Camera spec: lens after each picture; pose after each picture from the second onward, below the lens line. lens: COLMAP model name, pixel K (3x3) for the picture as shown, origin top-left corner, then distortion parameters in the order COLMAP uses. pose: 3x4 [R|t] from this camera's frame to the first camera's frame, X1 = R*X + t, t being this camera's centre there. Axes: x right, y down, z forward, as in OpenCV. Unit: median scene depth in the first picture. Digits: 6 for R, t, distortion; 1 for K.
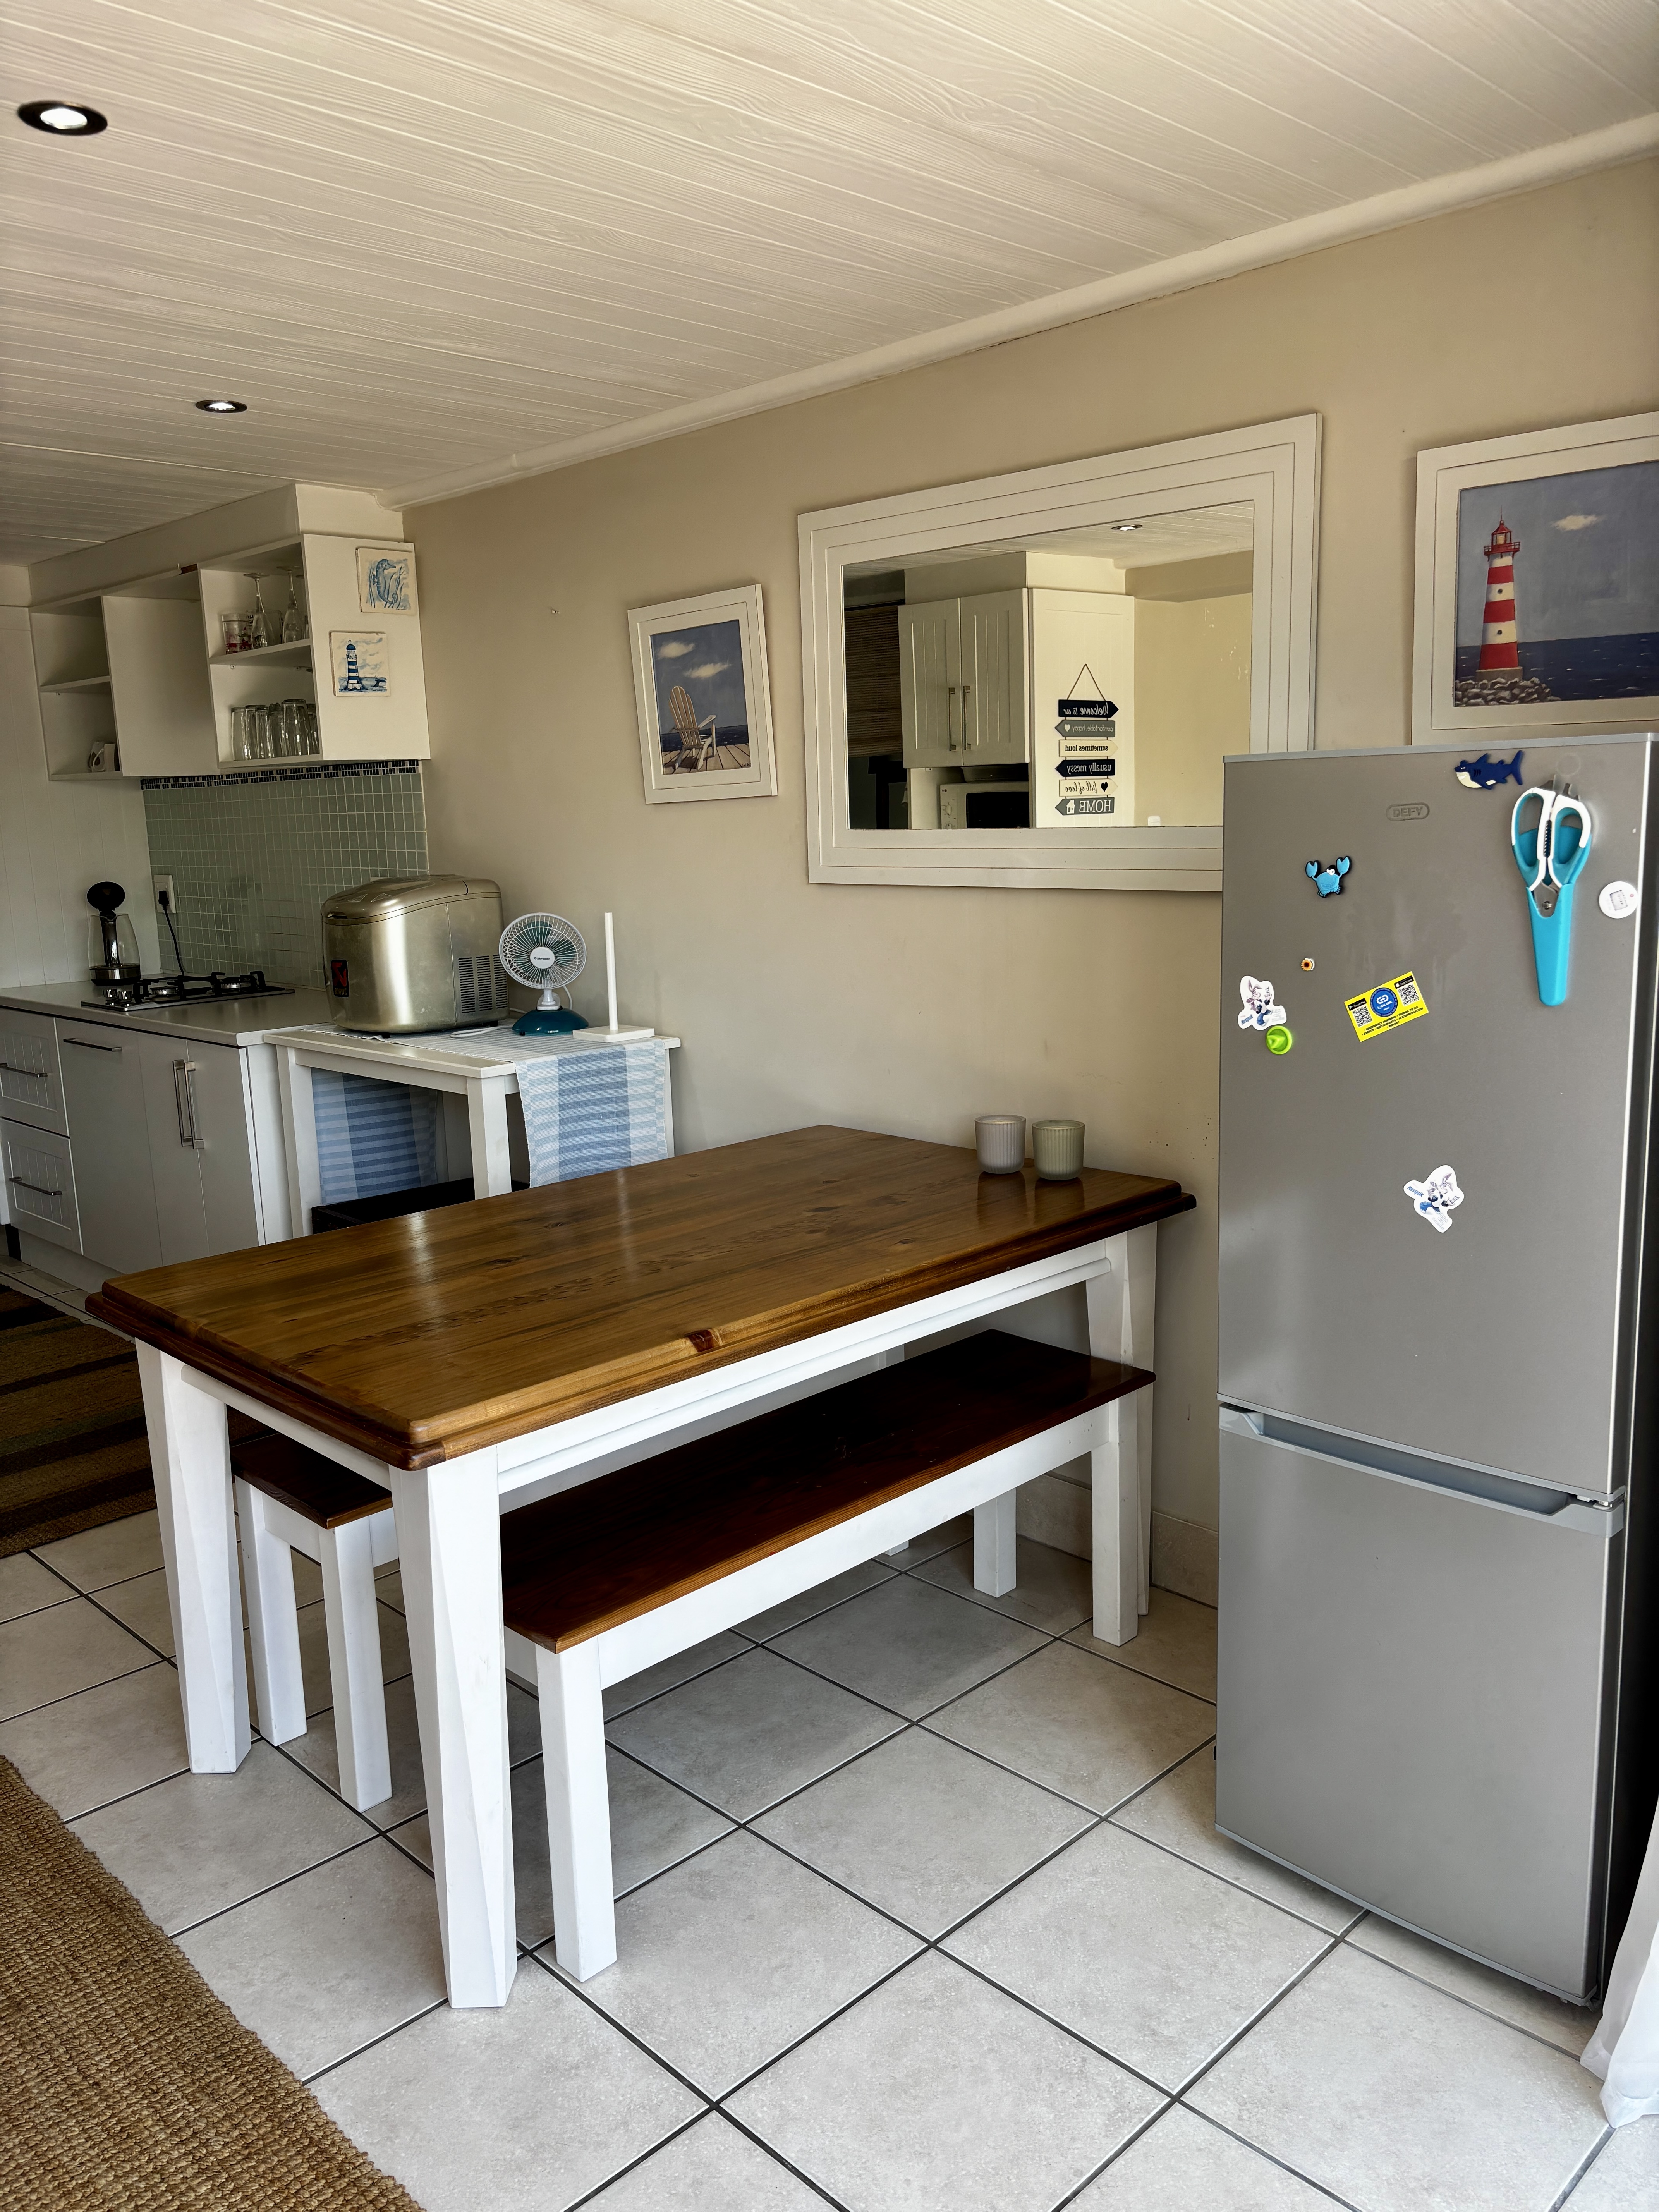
lens RADIAL K [[1662.4, 0, 815.5], [0, 1662.4, 1111.0], [0, 0, 1]] dist [0.048675, -0.060104]
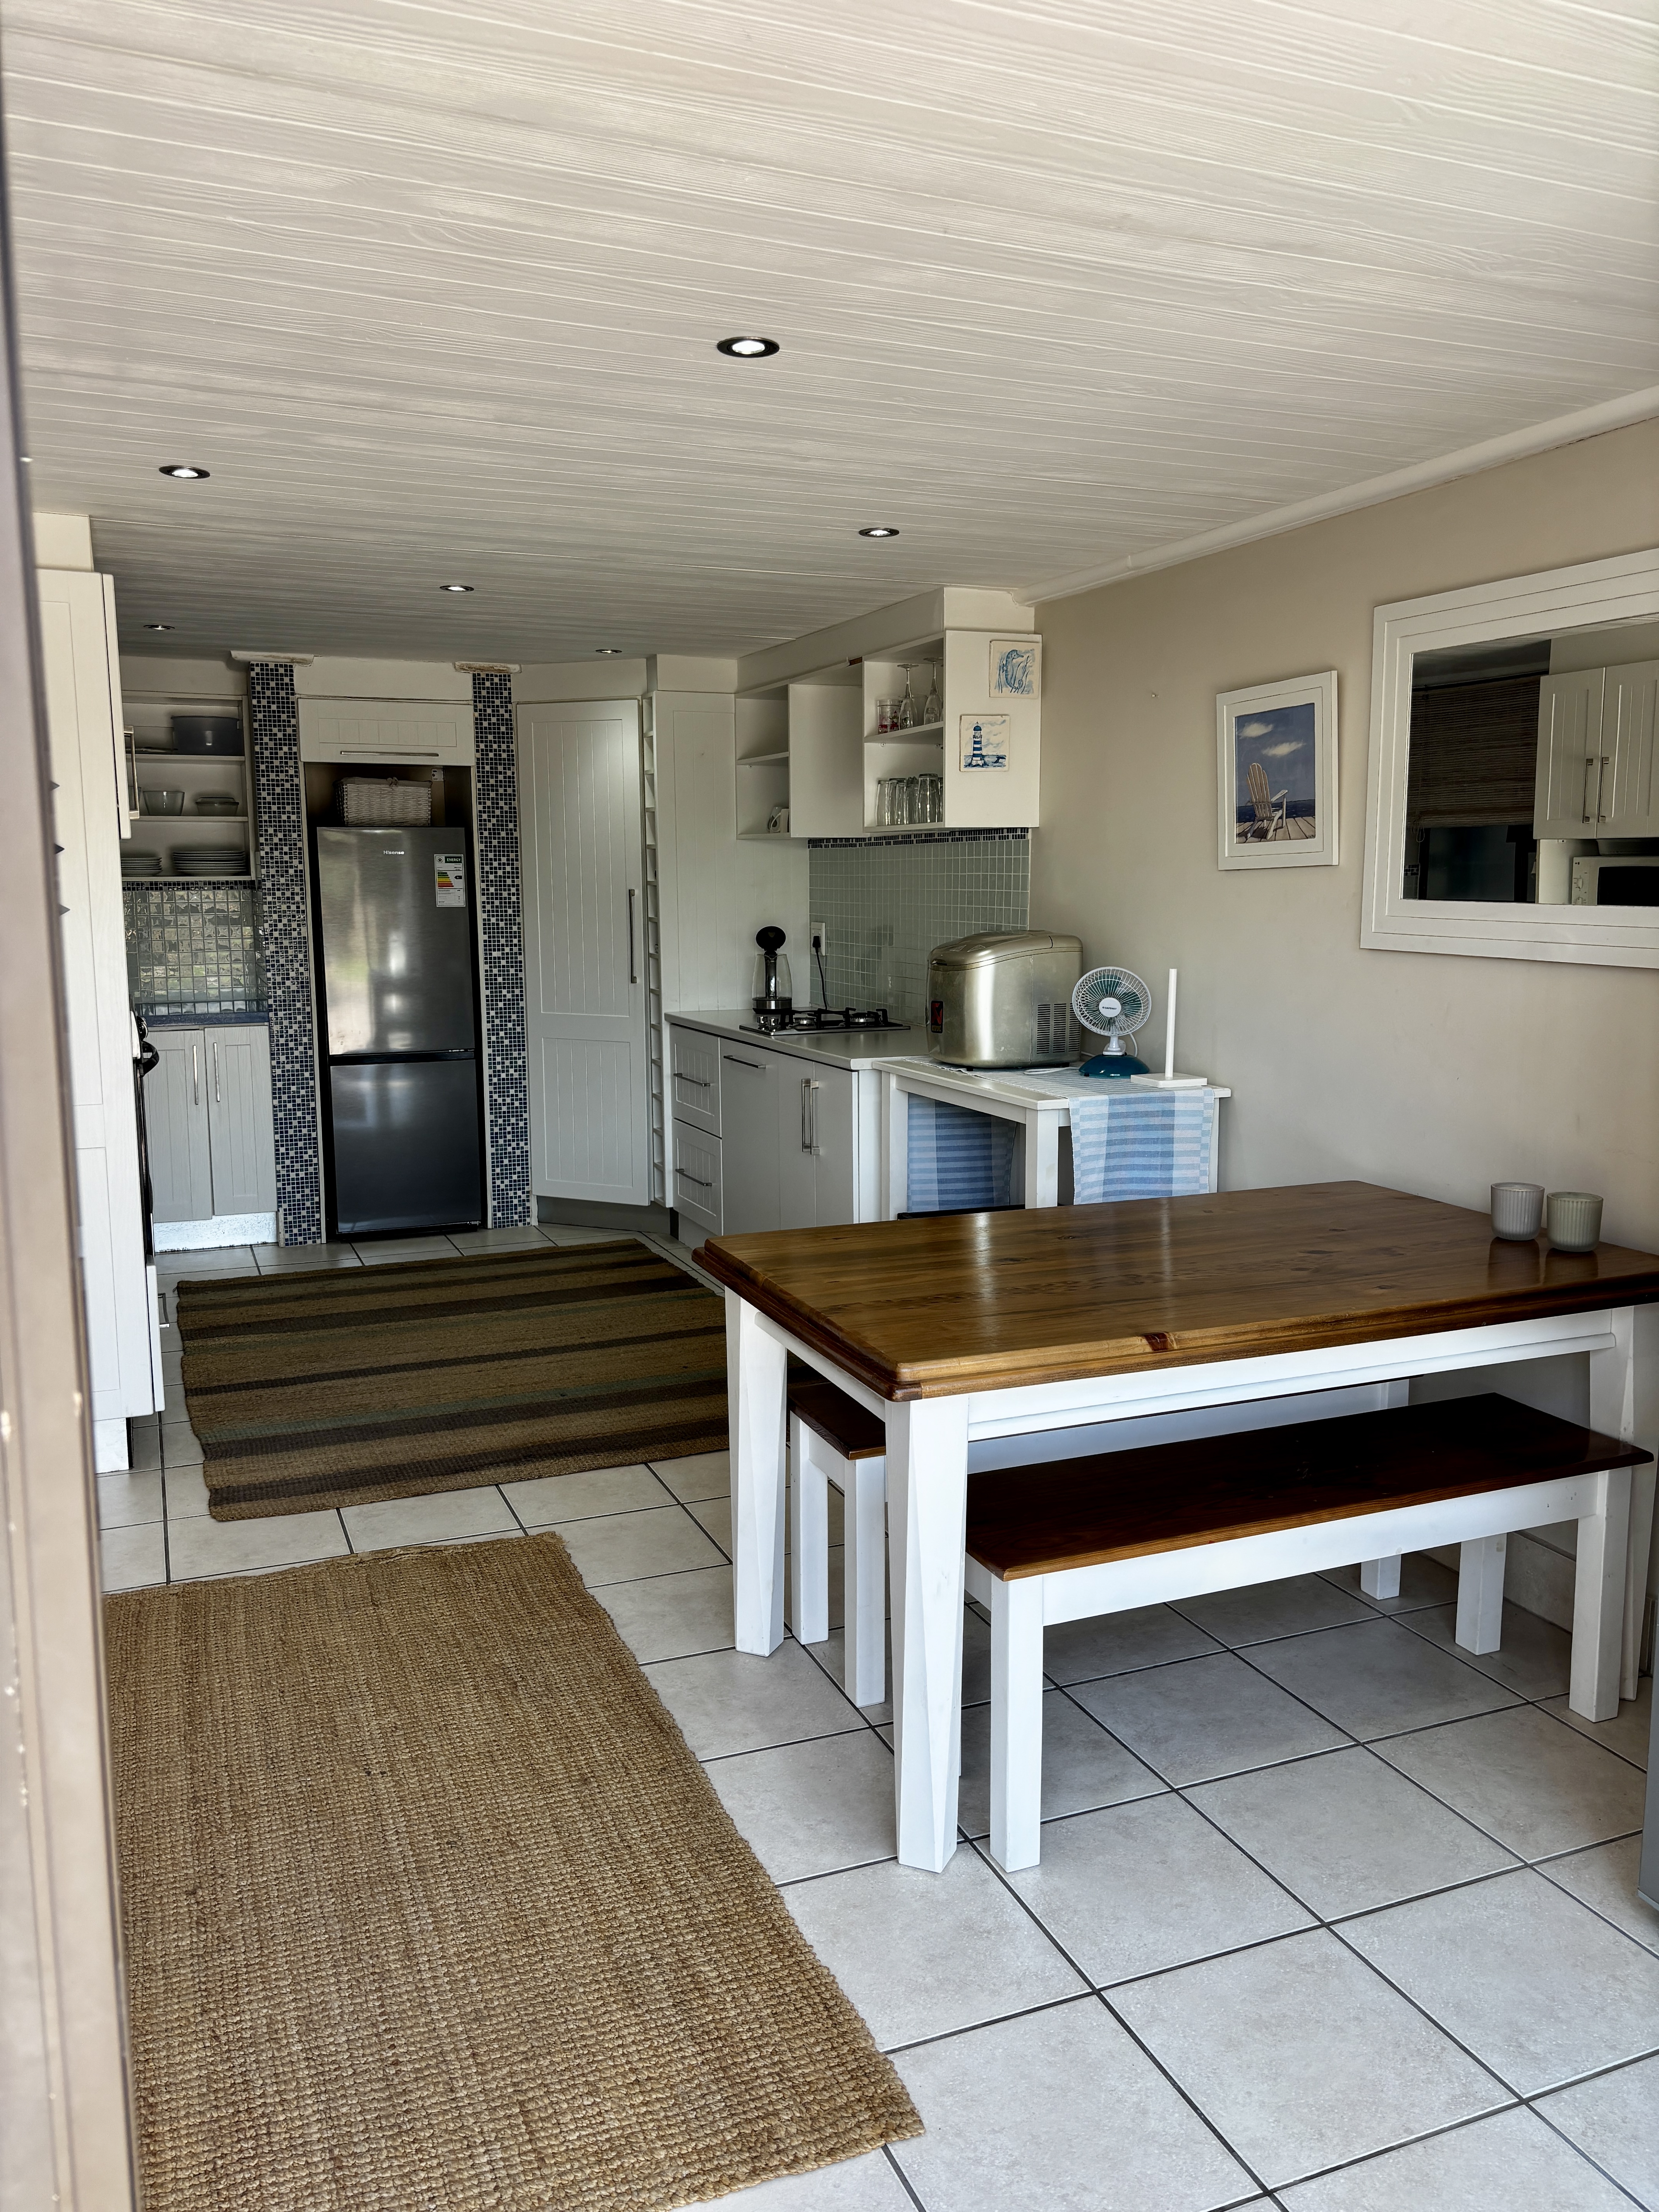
lens RADIAL K [[1662.7, 0, 829.5], [0, 1662.7, 1106.0], [0, 0, 1]] dist [0.106211, -0.130950]
pose [[0.926946, 0.078261, -0.366942, 0.096531], [-0.091591, 0.995615, -0.019028, 0.013971], [0.363844, 0.051246, 0.930049, -0.120878]]
